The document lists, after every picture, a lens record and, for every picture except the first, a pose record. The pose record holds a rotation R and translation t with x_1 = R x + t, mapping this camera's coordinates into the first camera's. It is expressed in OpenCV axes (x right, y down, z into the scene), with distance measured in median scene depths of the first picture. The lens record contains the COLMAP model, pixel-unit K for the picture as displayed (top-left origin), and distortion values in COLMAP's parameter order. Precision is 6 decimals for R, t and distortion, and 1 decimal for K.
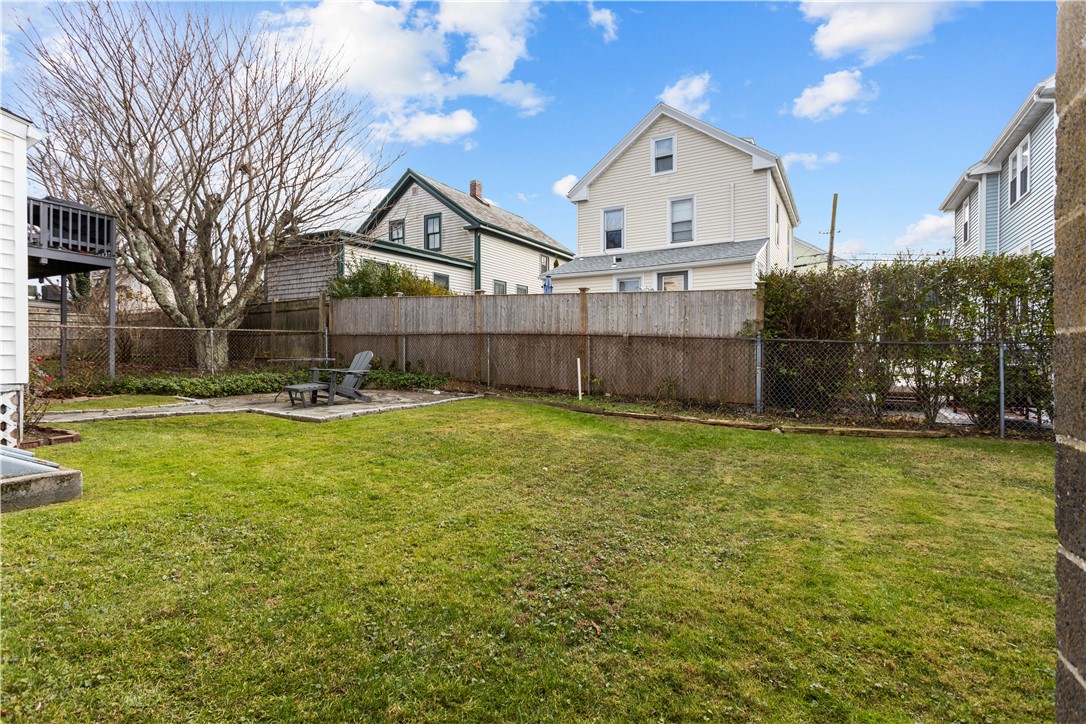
lens RADIAL K [[518.1, 0, 543.0], [0, 518.1, 362.0], [0, 0, 1]] dist [0.000629, 0.000240]
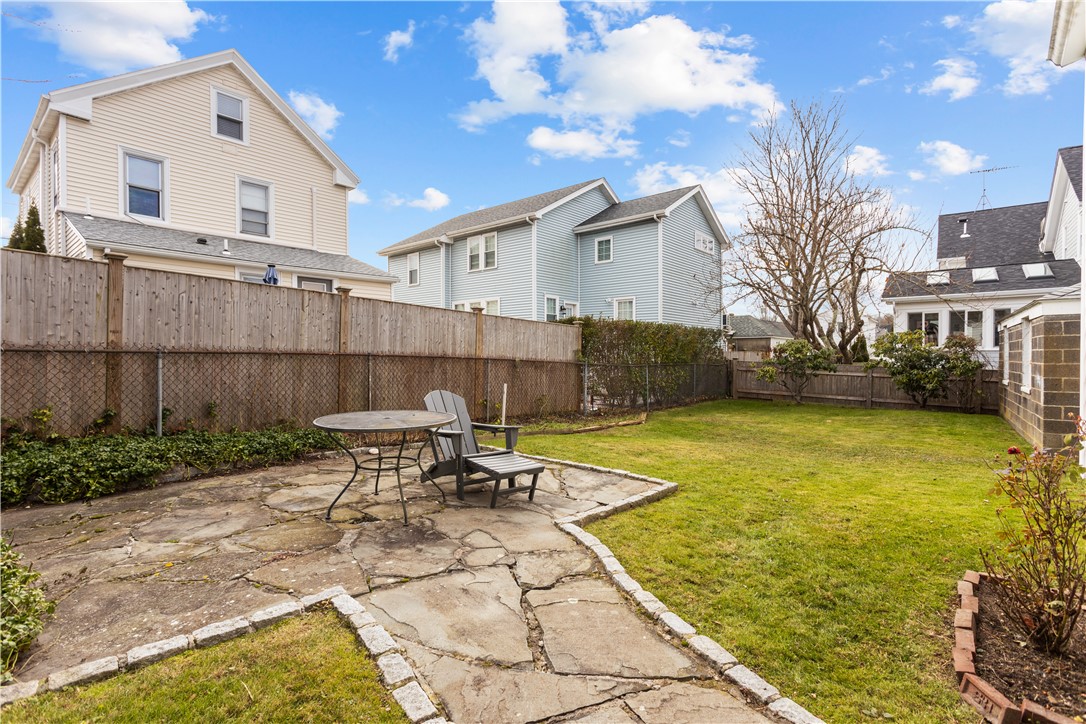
lens RADIAL K [[518.1, 0, 543.0], [0, 518.1, 362.0], [0, 0, 1]] dist [0.000629, 0.000240]
pose [[0.163555, -0.012763, 0.986452, -0.540514], [0.017936, 0.999790, 0.009962, -0.035065], [-0.986371, 0.016063, 0.163749, 0.484291]]
